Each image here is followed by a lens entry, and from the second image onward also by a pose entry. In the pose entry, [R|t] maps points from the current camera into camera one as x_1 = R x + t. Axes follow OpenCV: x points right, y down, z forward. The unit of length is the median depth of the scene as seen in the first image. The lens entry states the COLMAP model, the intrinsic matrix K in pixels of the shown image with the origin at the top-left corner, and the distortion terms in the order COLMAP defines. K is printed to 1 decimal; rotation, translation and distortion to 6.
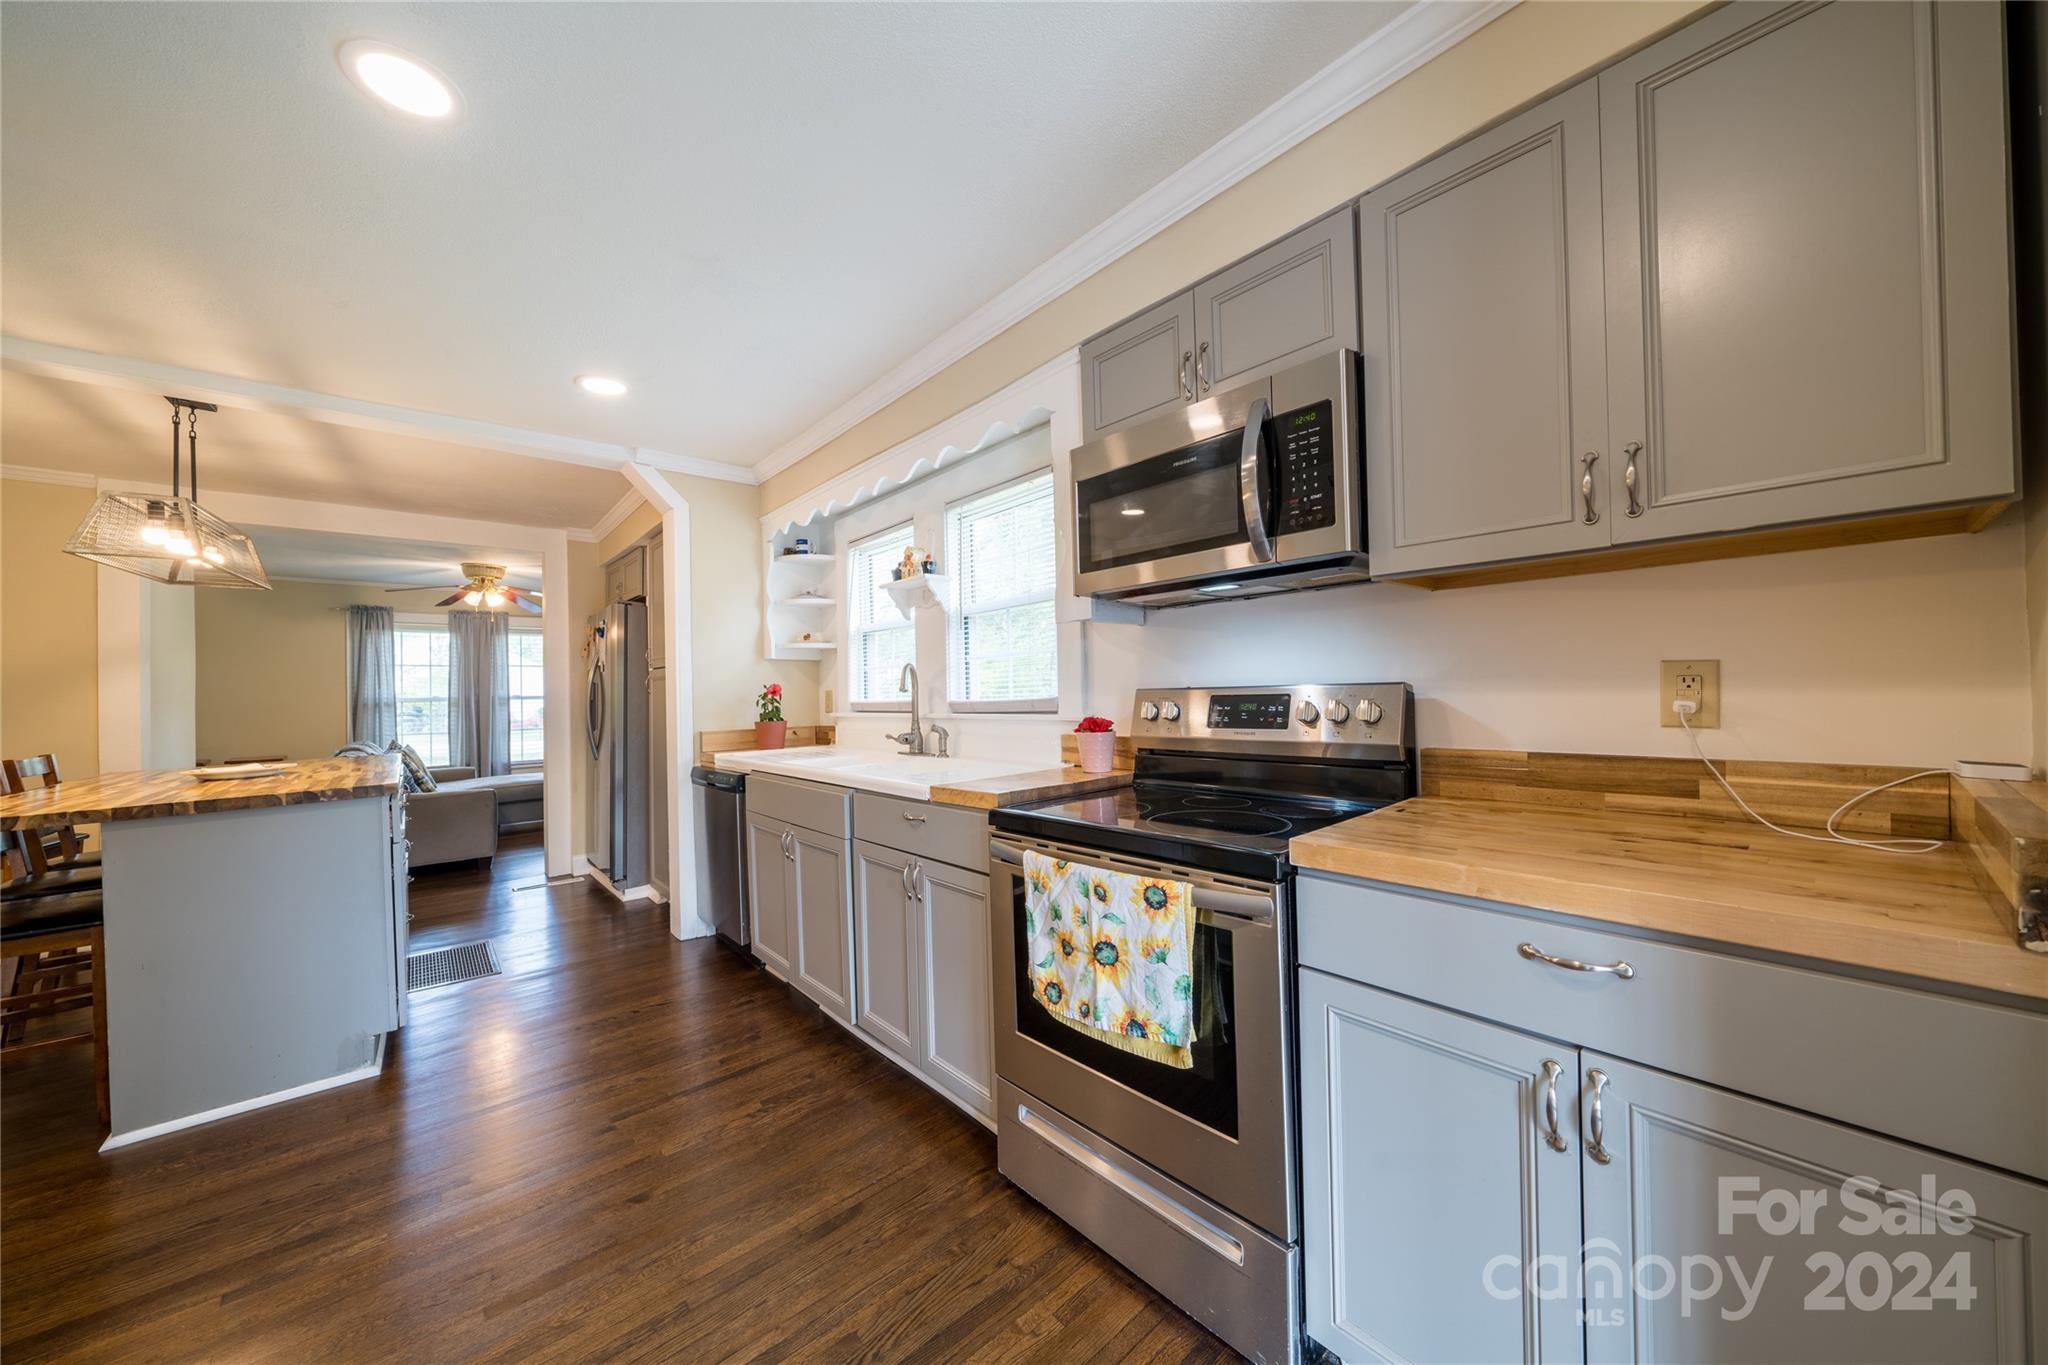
lens RADIAL K [[707.3, 0, 1090.2], [0, 707.3, 672.3], [0, 0, 1]] dist [-0.001602, 0.000044]
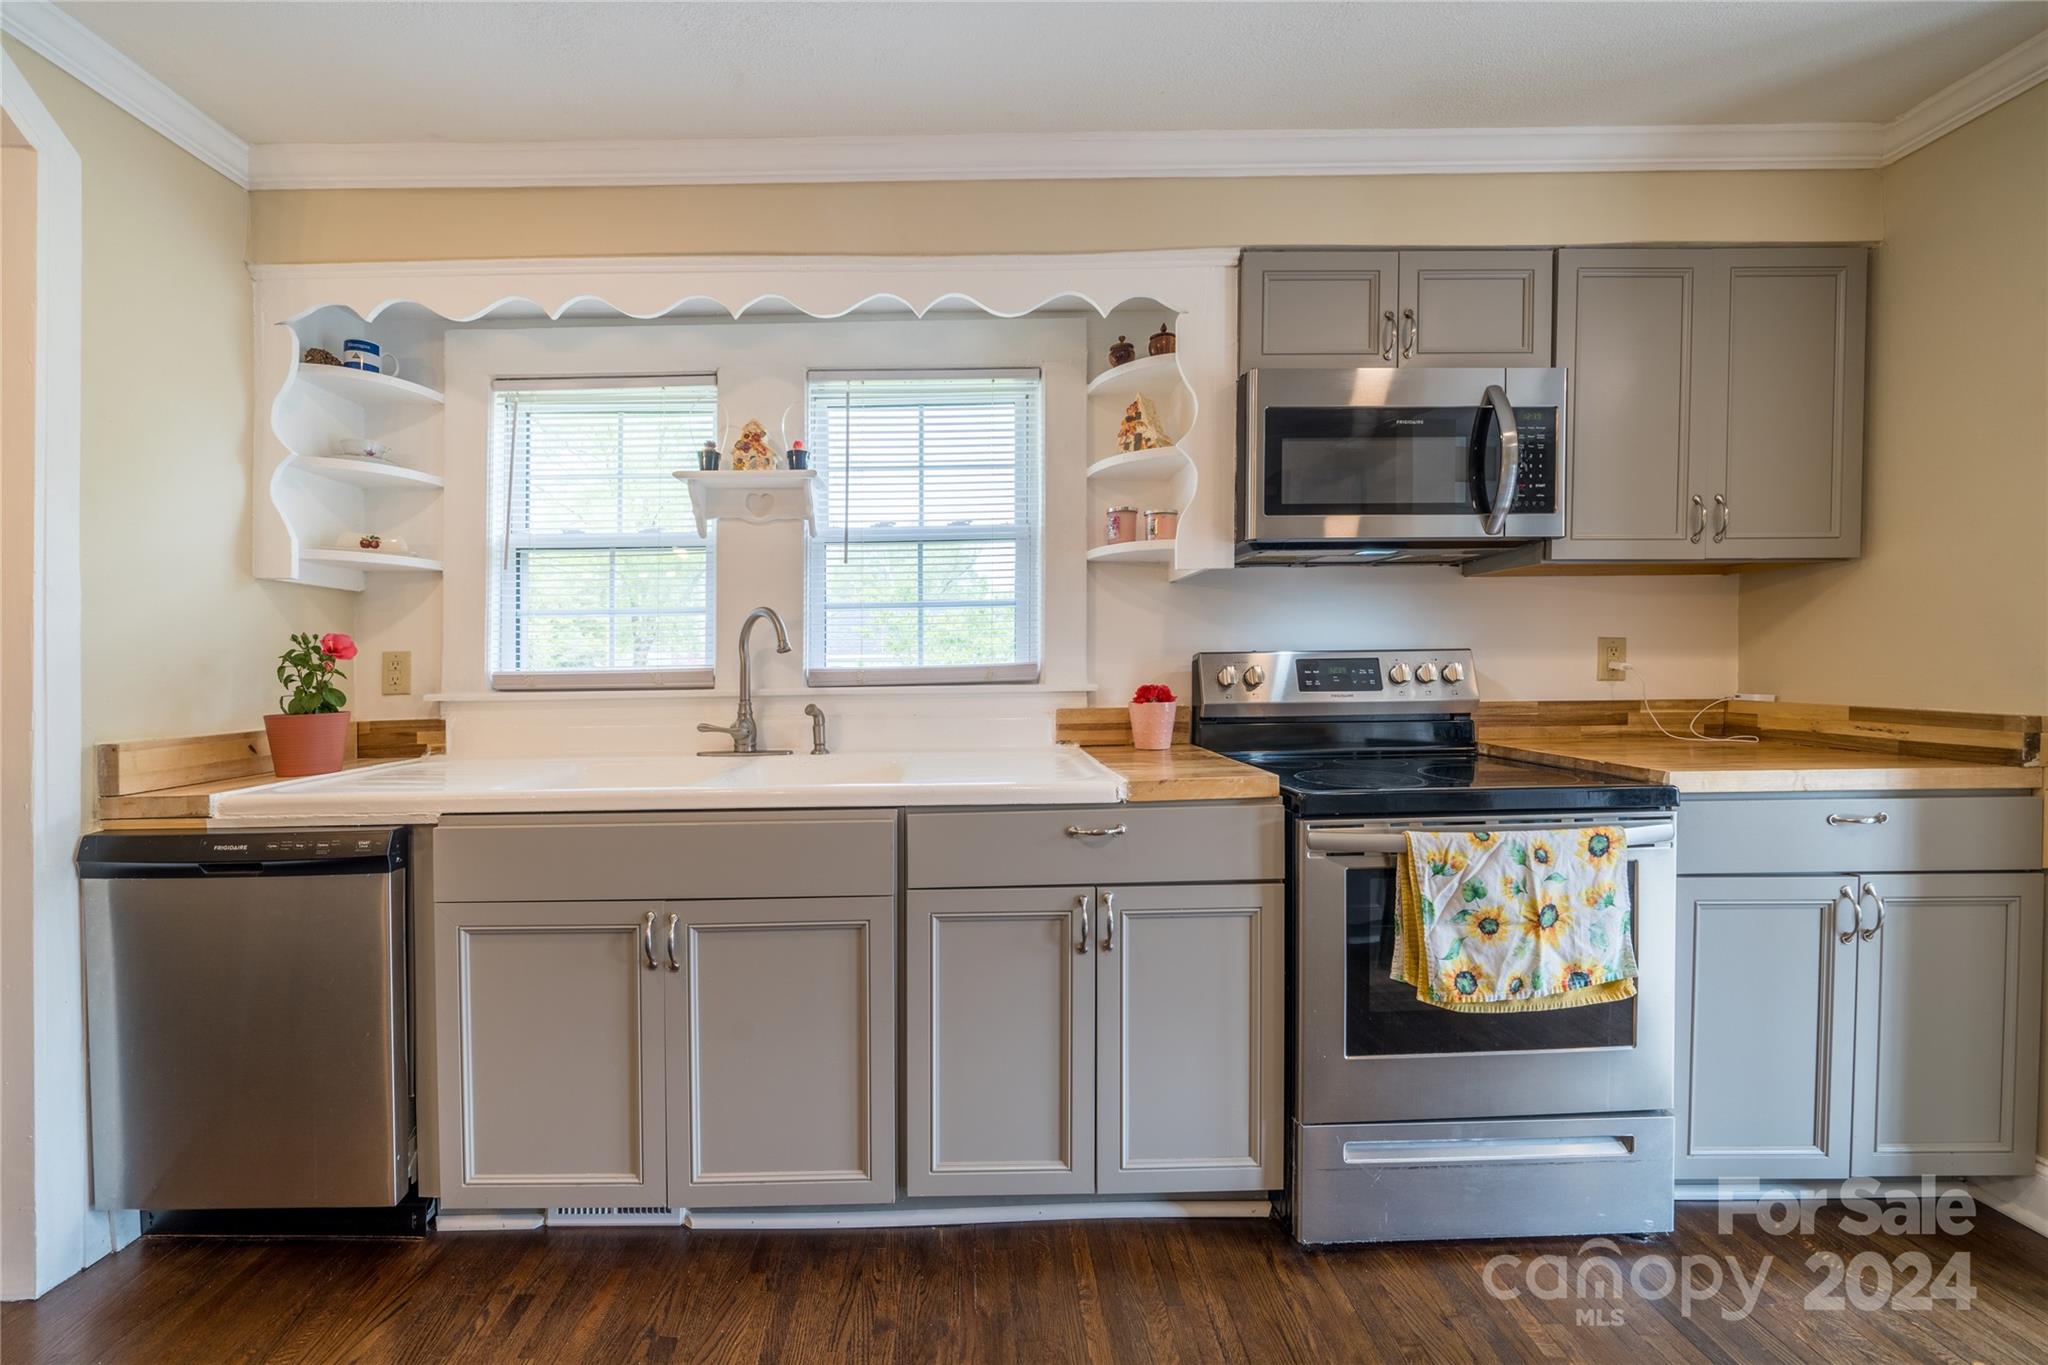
lens RADIAL K [[707.3, 0, 950.4], [0, 707.3, 663.9], [0, 0, 1]] dist [-0.001602, 0.000044]
pose [[0.685928, 0.017187, 0.727466, -0.807601], [-0.021826, 0.999757, -0.003040, 0.048286], [-0.727342, -0.013792, 0.686137, 0.608836]]
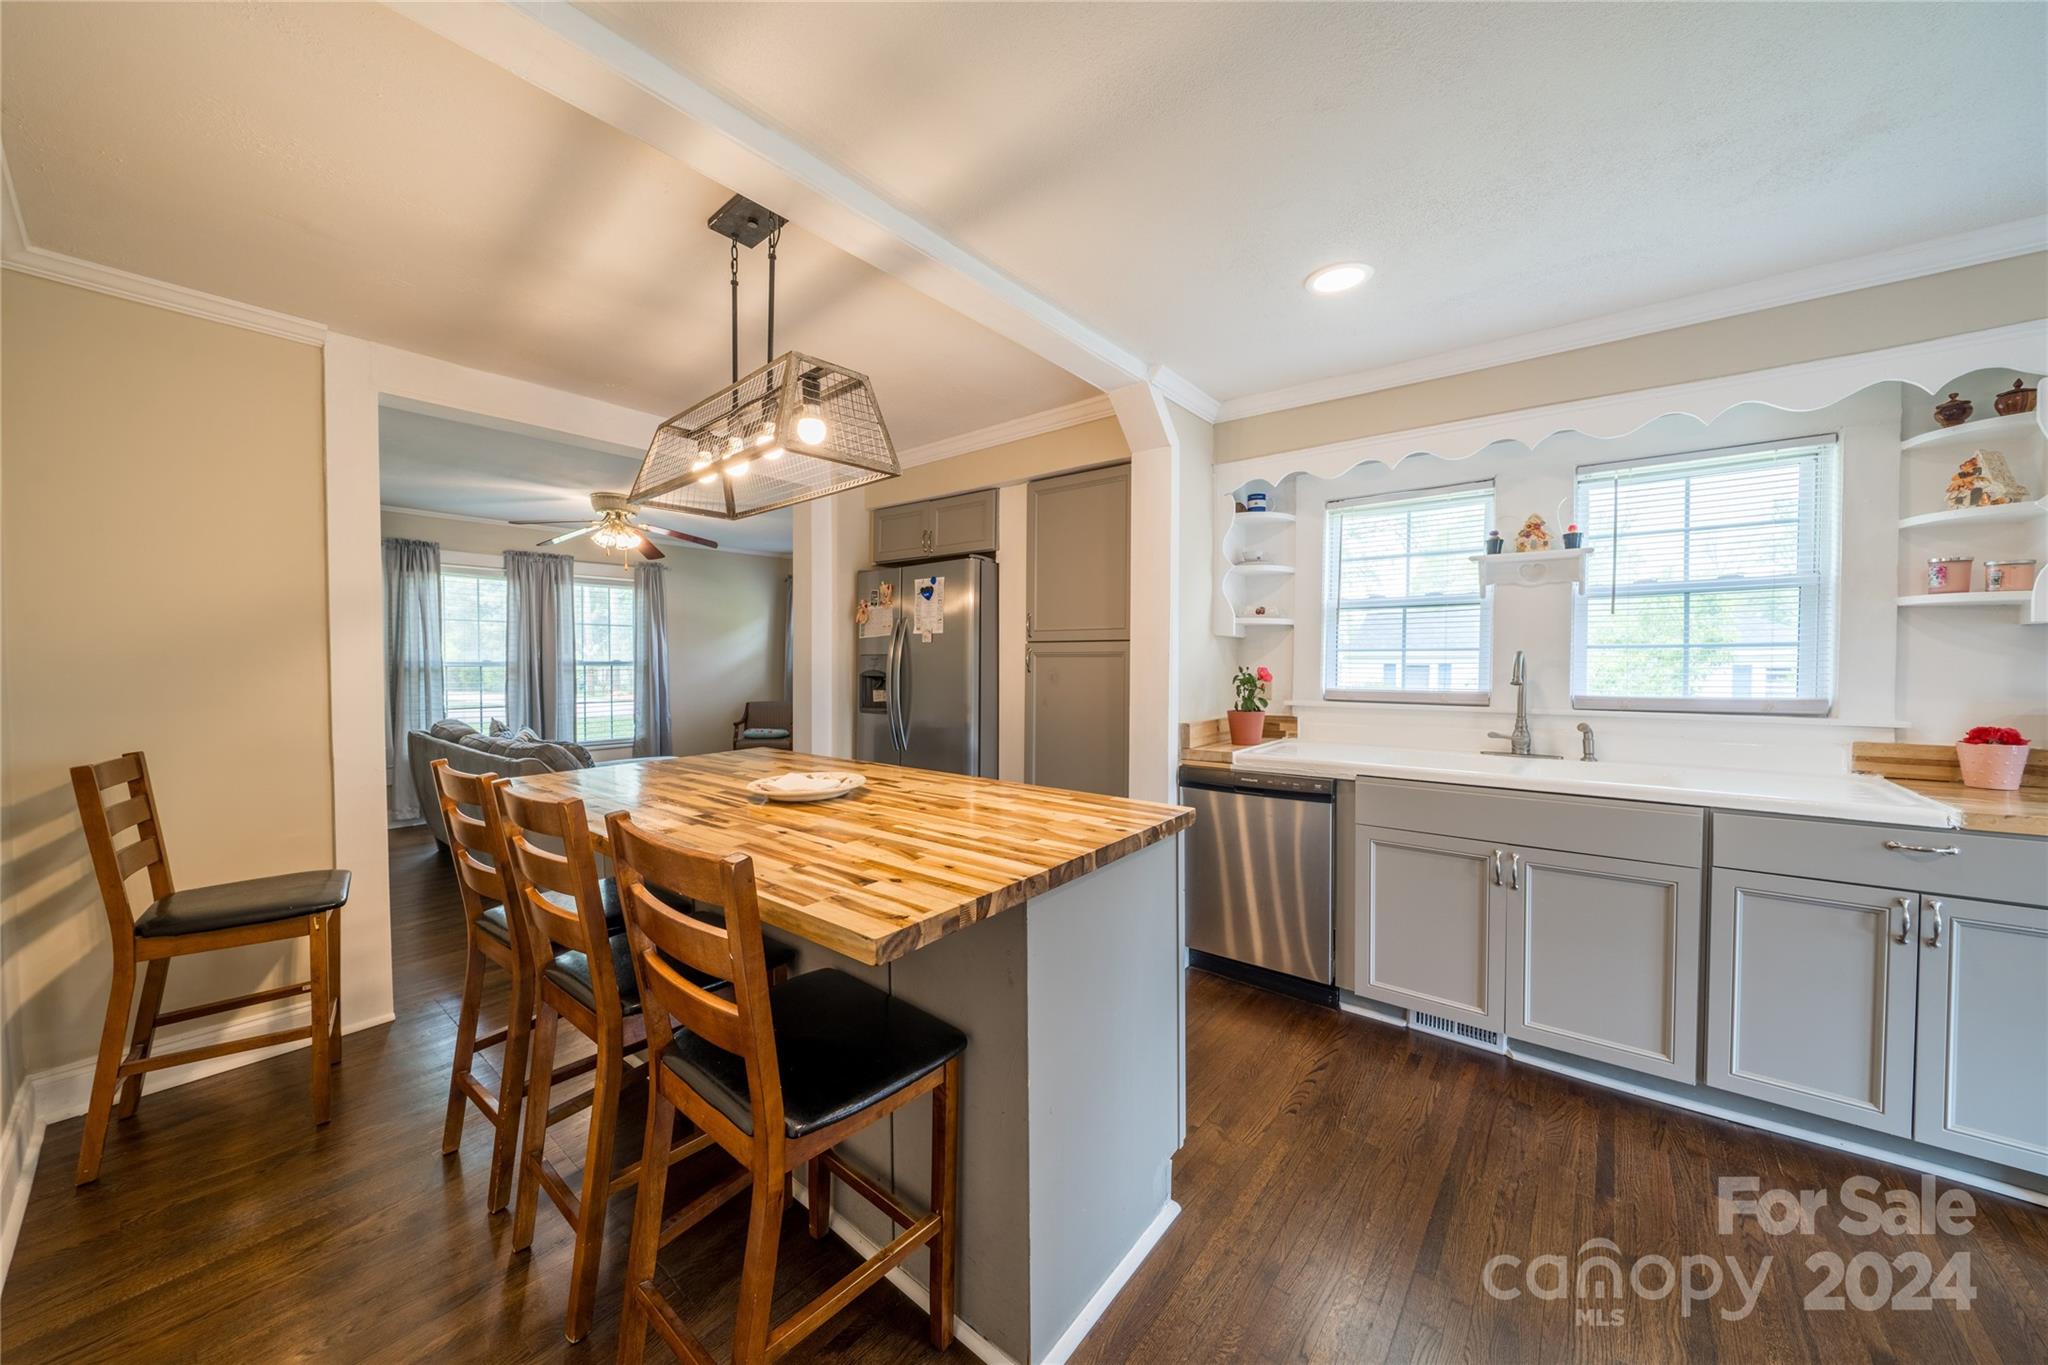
lens RADIAL K [[707.3, 0, 1040.8], [0, 707.3, 659.4], [0, 0, 1]] dist [-0.001602, 0.000044]
pose [[0.983788, 0.023559, 0.177781, -1.370265], [-0.028322, 0.999303, 0.024302, -0.008249], [-0.177084, -0.028943, 0.983770, 0.351303]]
